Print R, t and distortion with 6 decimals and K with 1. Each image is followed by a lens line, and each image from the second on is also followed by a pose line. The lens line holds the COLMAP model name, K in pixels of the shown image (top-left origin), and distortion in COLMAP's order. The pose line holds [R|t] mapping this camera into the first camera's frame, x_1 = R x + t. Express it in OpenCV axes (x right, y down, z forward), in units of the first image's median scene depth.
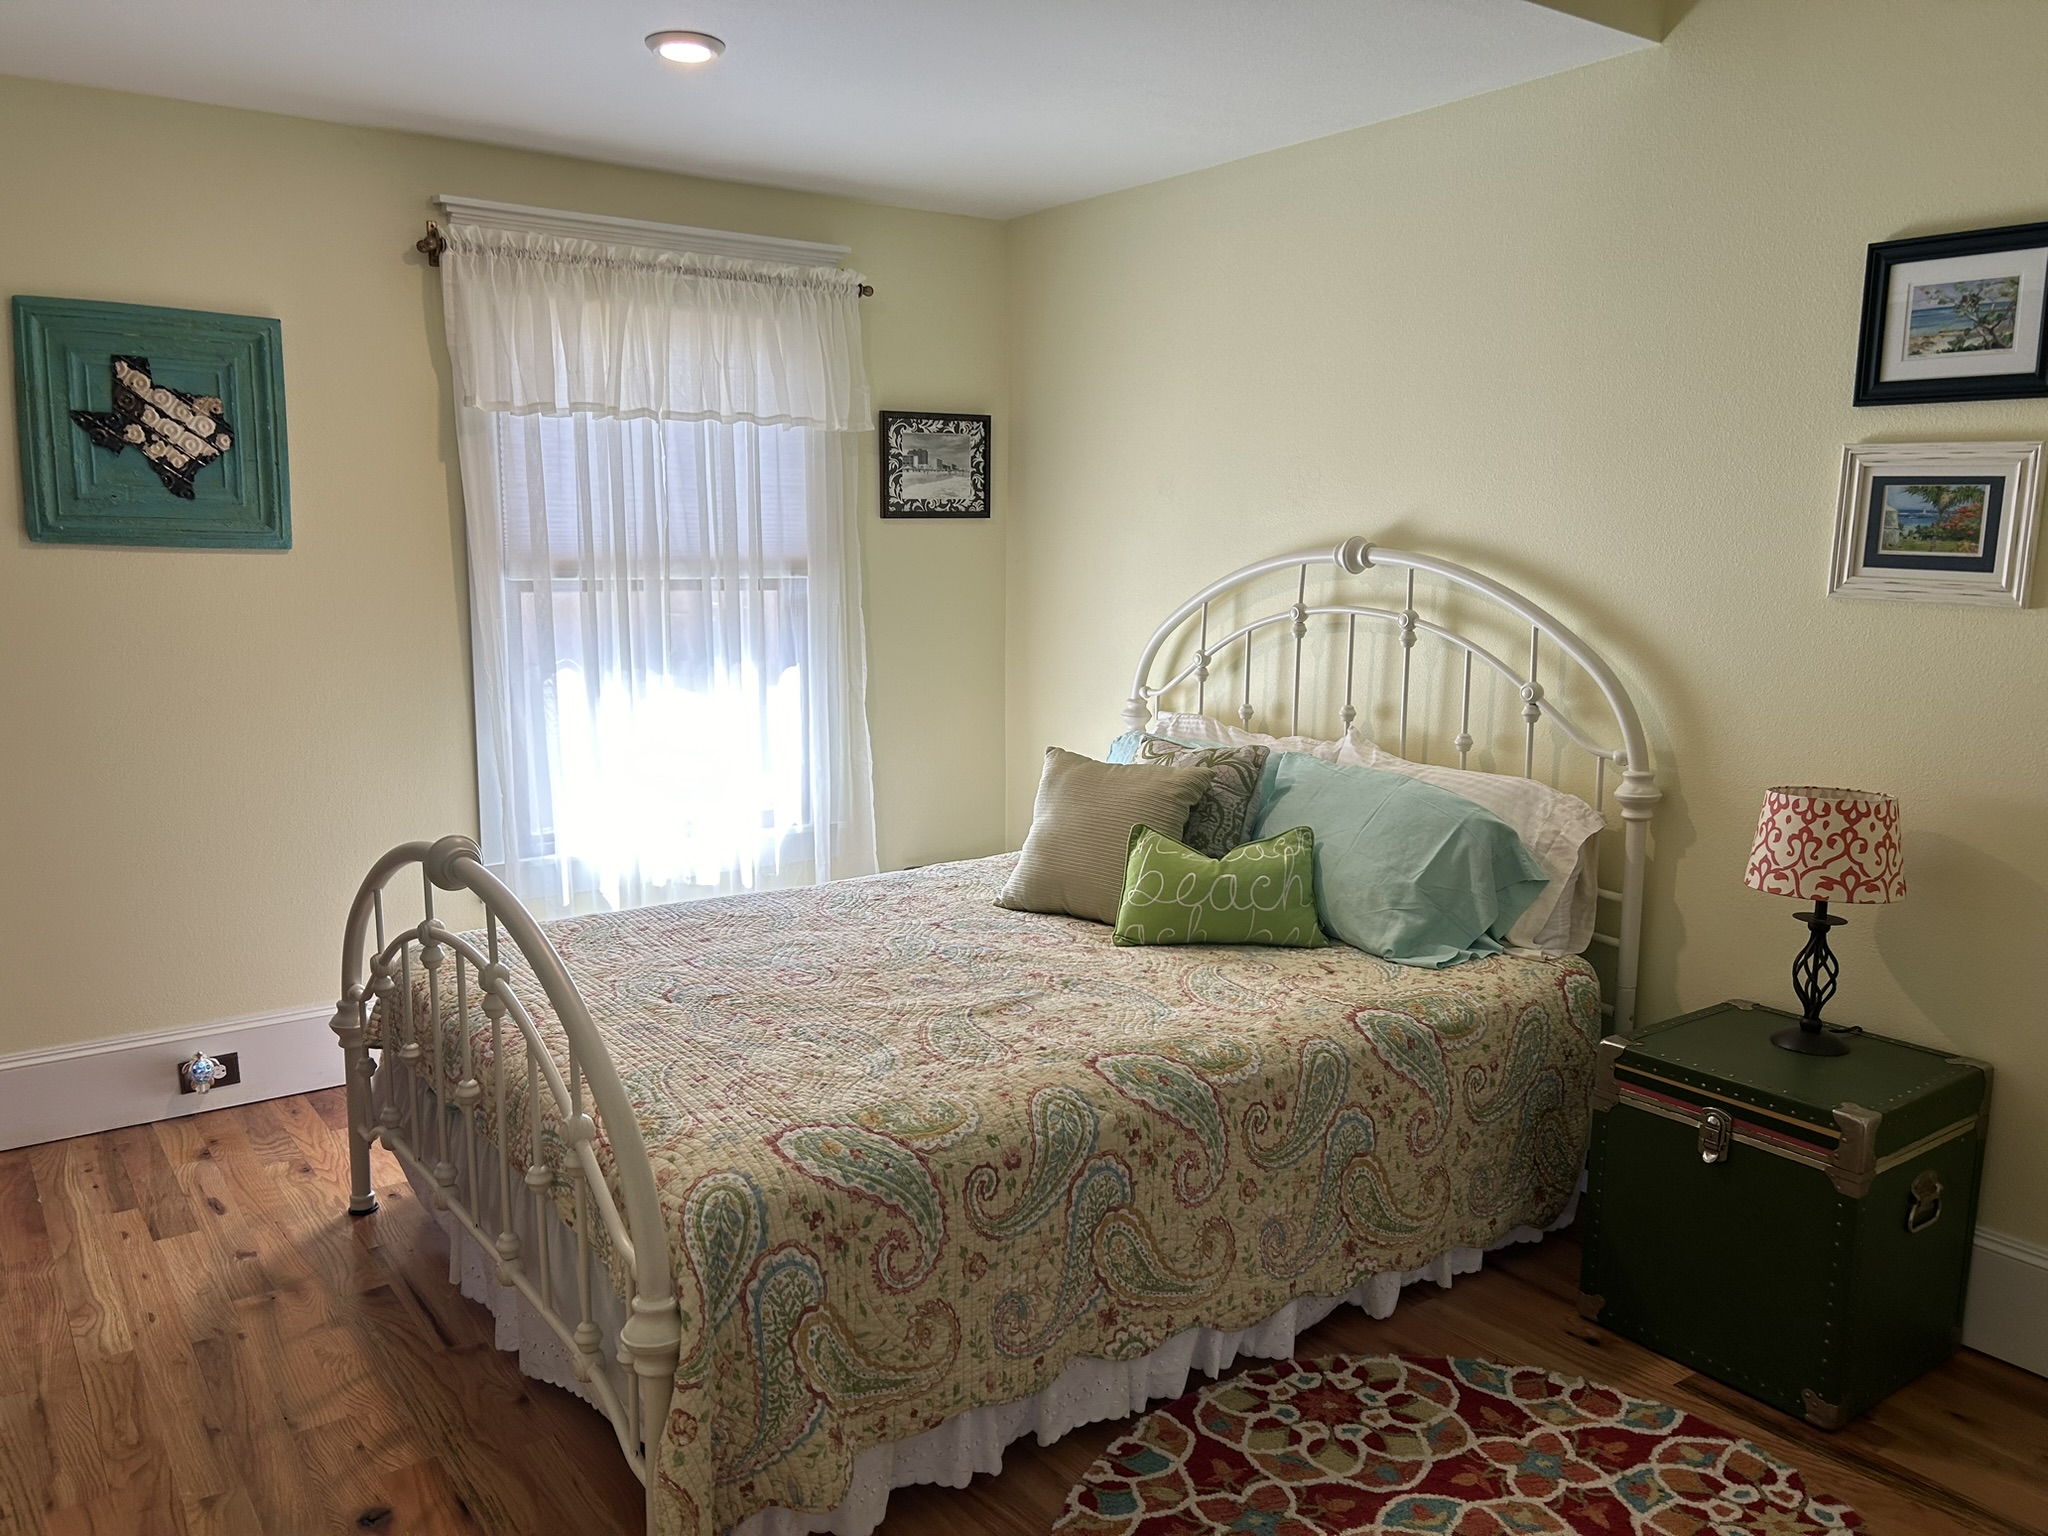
lens RADIAL K [[1522.6, 0, 1014.9], [0, 1522.6, 785.5], [0, 0, 1]] dist [0.087396, -0.074960]
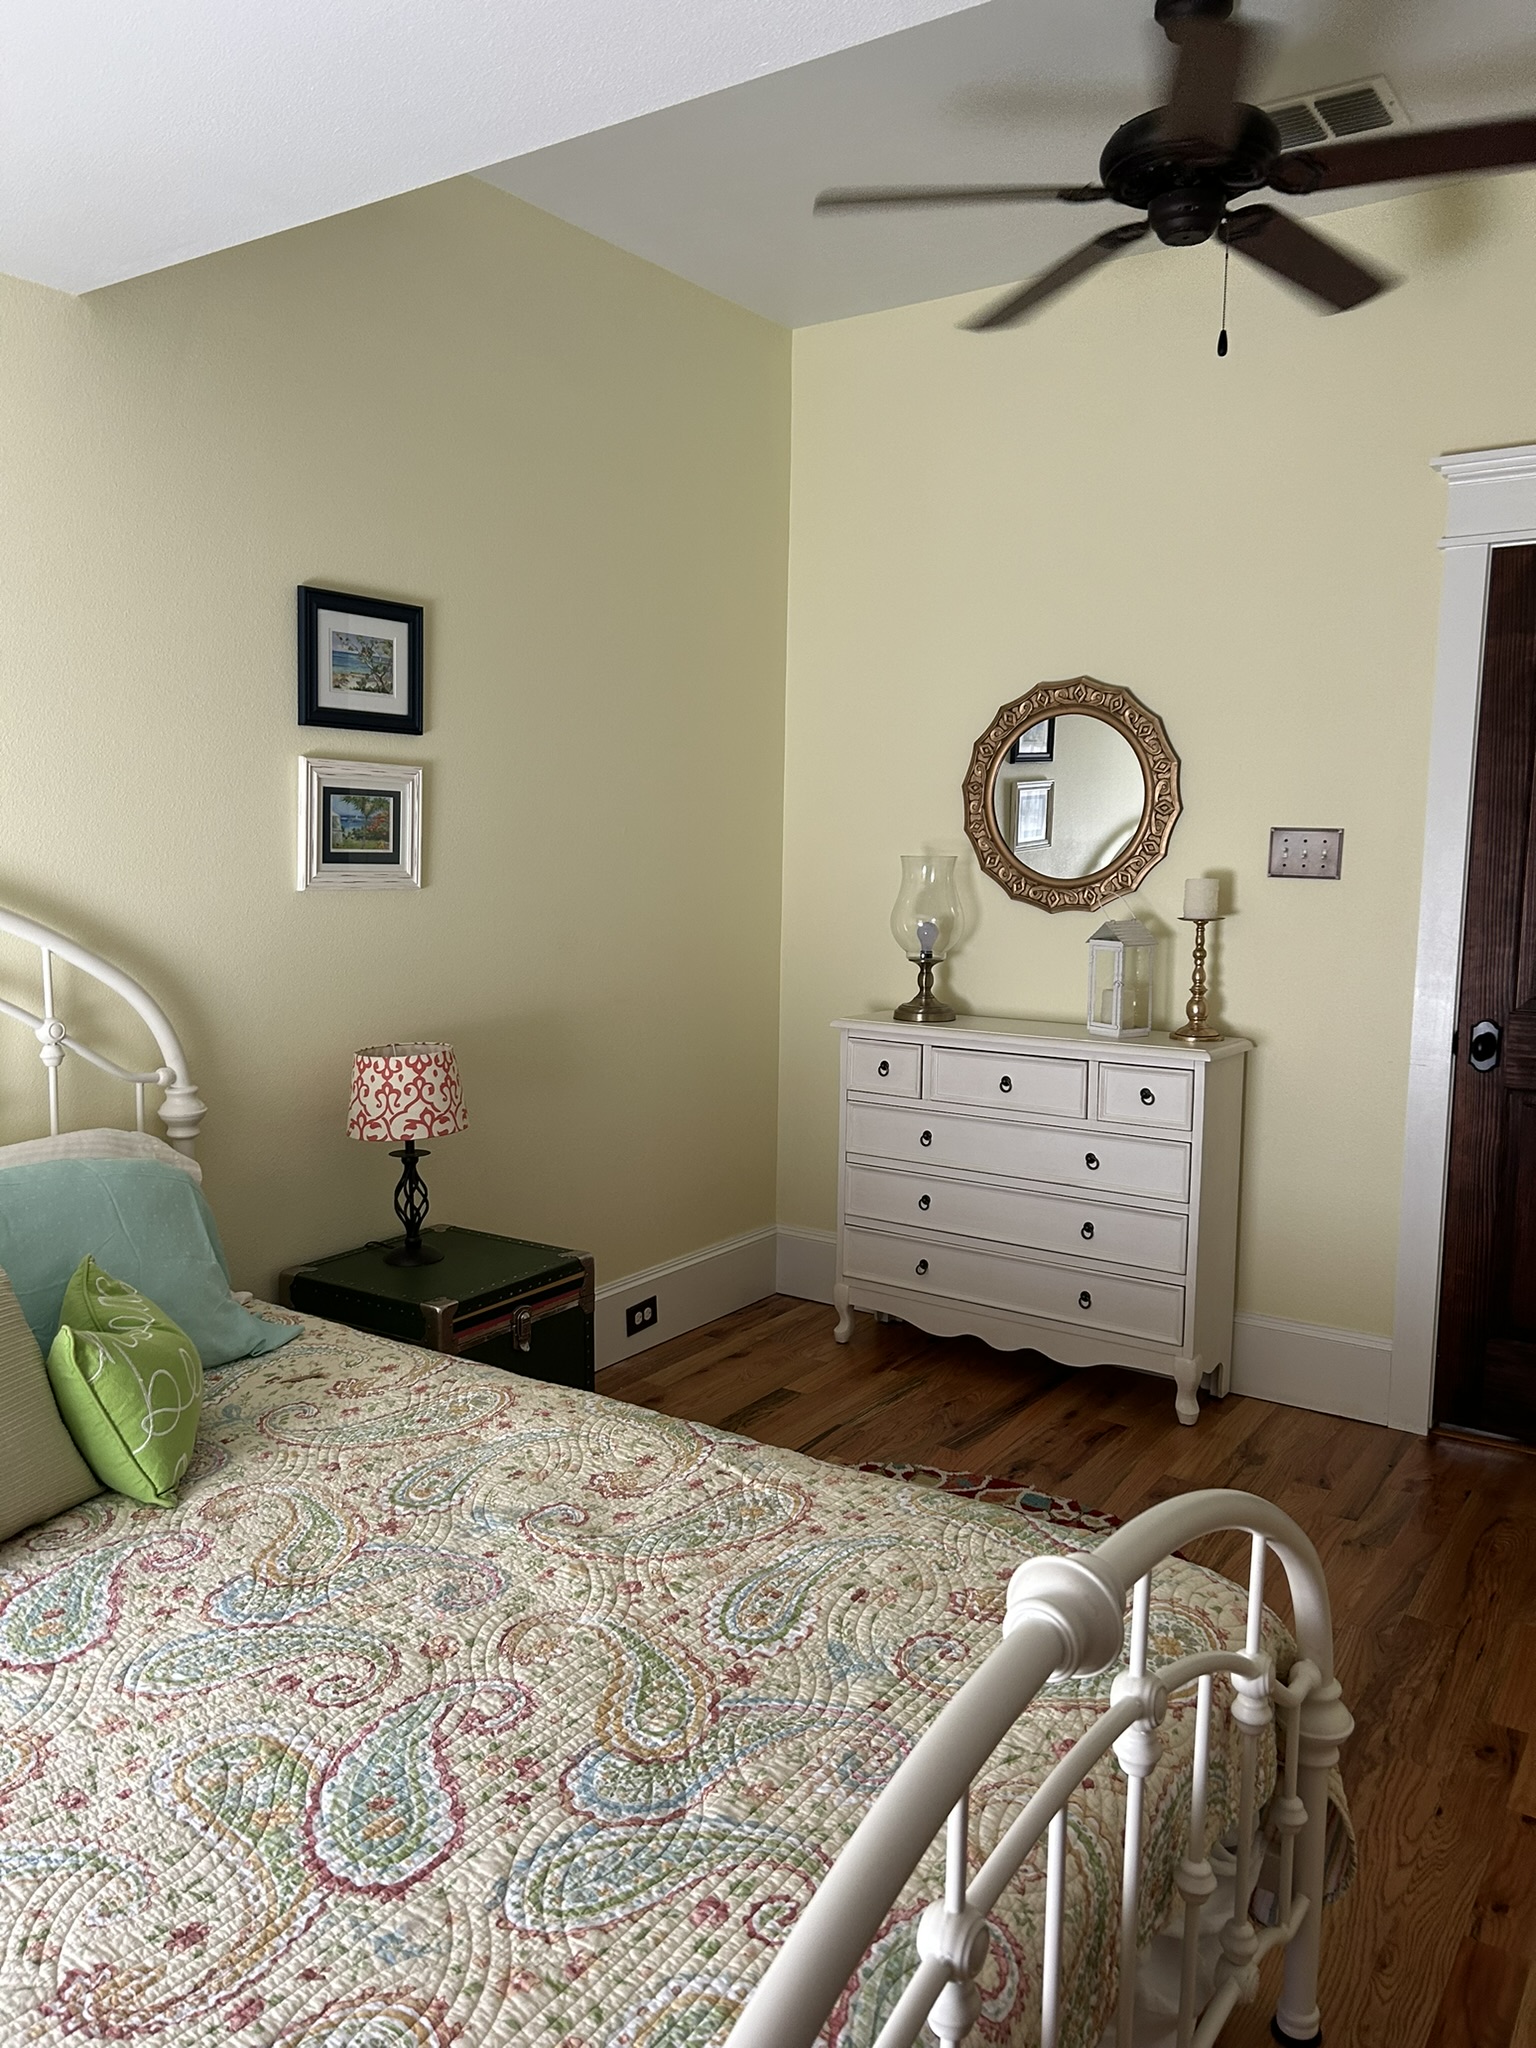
lens RADIAL K [[1522.6, 0, 768.0], [0, 1522.6, 1024.0], [0, 0, 1]] dist [0.087396, -0.074960]
pose [[-0.326940, -0.138005, 0.934914, -0.675780], [0.144354, 0.970378, 0.193721, -0.203616], [-0.933955, 0.198294, -0.297334, 1.080485]]
